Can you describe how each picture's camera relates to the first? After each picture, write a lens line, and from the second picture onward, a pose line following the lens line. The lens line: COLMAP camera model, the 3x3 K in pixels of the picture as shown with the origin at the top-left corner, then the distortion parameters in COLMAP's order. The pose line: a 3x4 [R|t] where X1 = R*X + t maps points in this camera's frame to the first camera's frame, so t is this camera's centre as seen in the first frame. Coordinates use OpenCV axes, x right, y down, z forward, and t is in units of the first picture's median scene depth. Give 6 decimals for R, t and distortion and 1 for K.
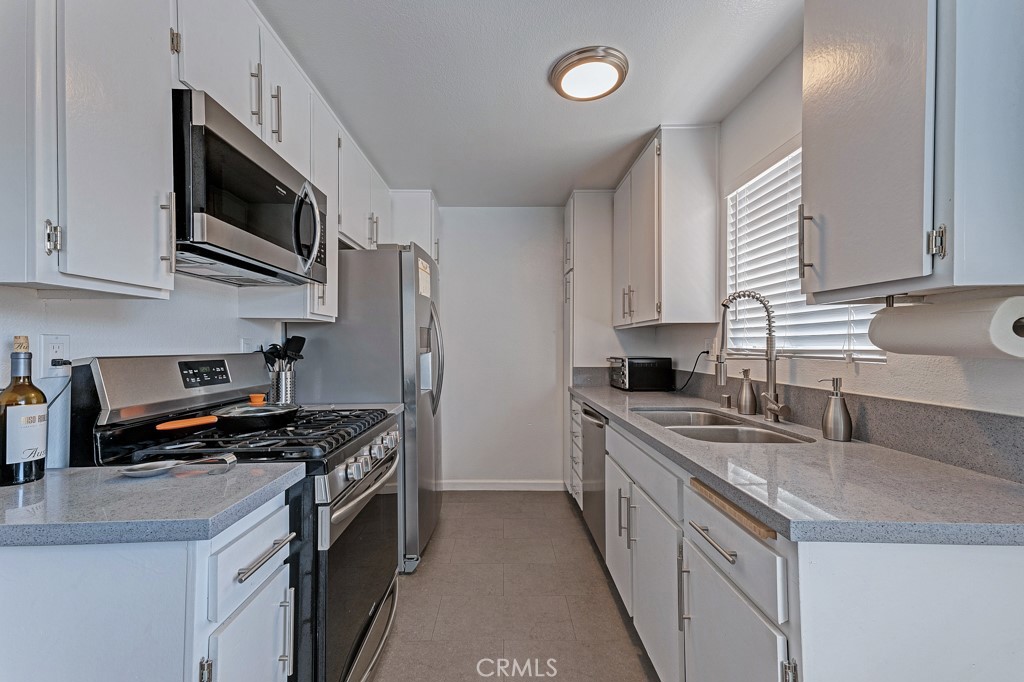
lens RADIAL K [[410.2, 0, 511.5], [0, 410.2, 343.7], [0, 0, 1]] dist [0.021089, -0.000112]
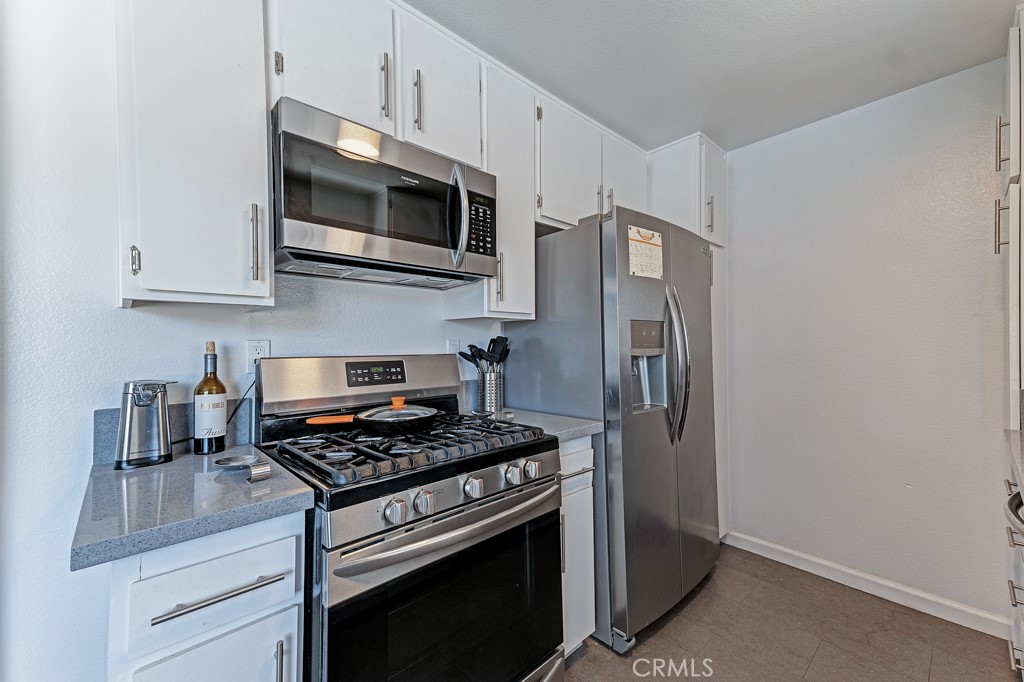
lens RADIAL K [[410.2, 0, 511.1], [0, 410.2, 342.0], [0, 0, 1]] dist [0.021089, -0.000112]
pose [[0.659583, -0.005242, -0.751614, 0.288869], [0.007868, 0.999969, -0.000070, -0.006569], [0.751591, -0.005868, 0.659603, 0.563146]]
